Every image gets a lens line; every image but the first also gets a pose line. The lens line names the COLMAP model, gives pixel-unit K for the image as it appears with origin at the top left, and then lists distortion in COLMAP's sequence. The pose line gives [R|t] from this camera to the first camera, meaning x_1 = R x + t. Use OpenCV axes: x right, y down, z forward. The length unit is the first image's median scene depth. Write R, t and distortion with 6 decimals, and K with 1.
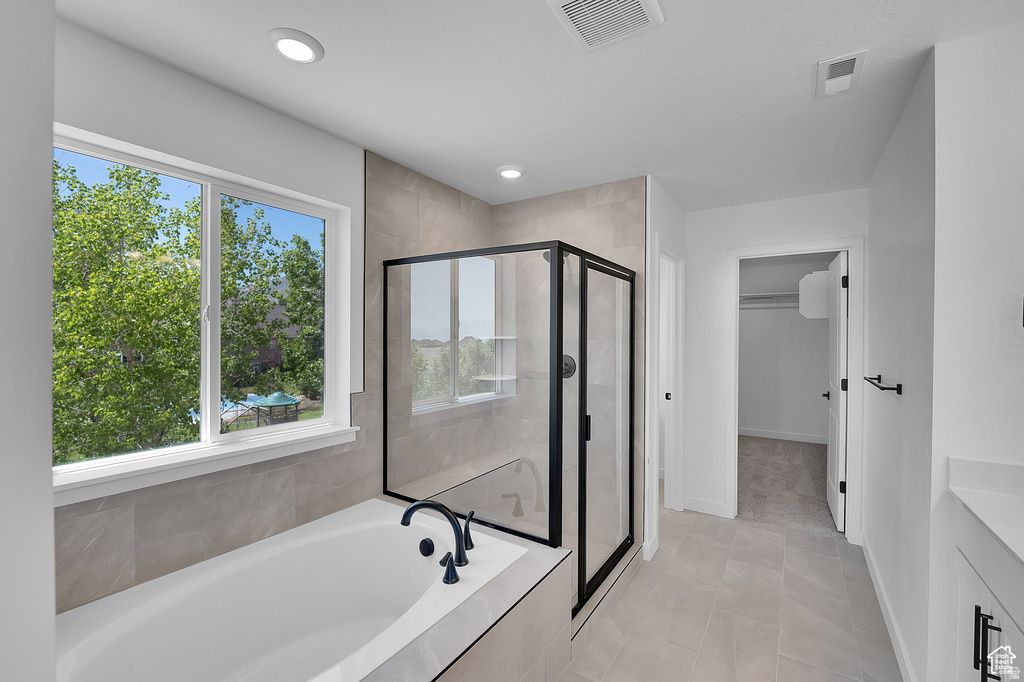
lens RADIAL K [[434.8, 0, 510.9], [0, 434.8, 339.0], [0, 0, 1]] dist [-0.002225, -0.000504]
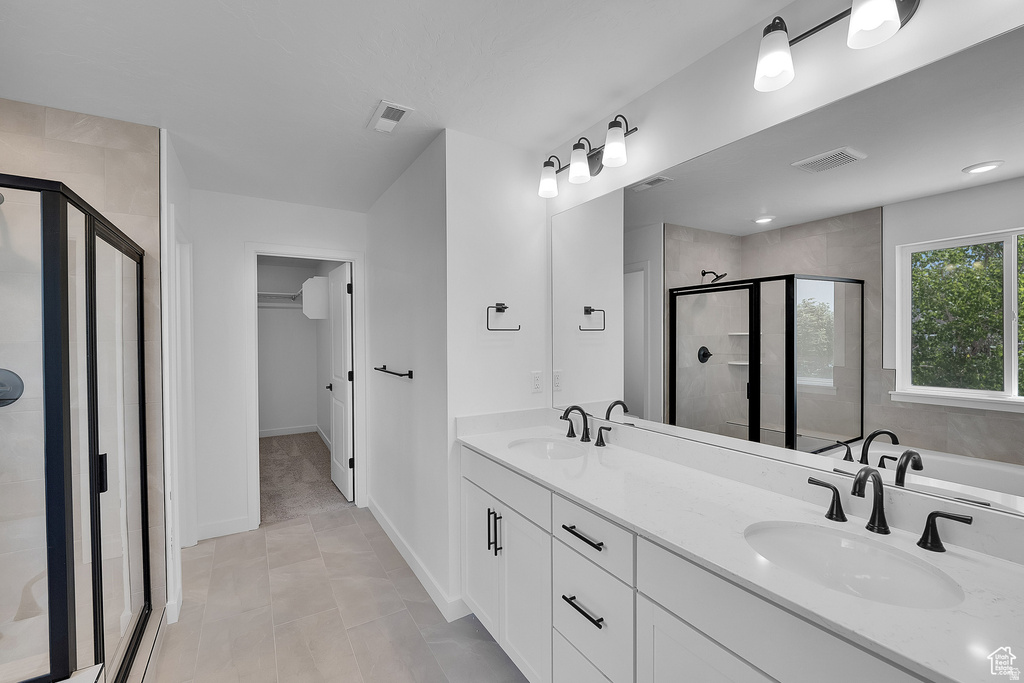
lens RADIAL K [[434.8, 0, 510.3], [0, 434.8, 336.9], [0, 0, 1]] dist [-0.002225, -0.000504]
pose [[0.434657, -0.008675, 0.900554, -0.107198], [0.013691, 0.999902, 0.003024, 0.001444], [-0.900492, 0.011015, 0.434733, 0.098022]]
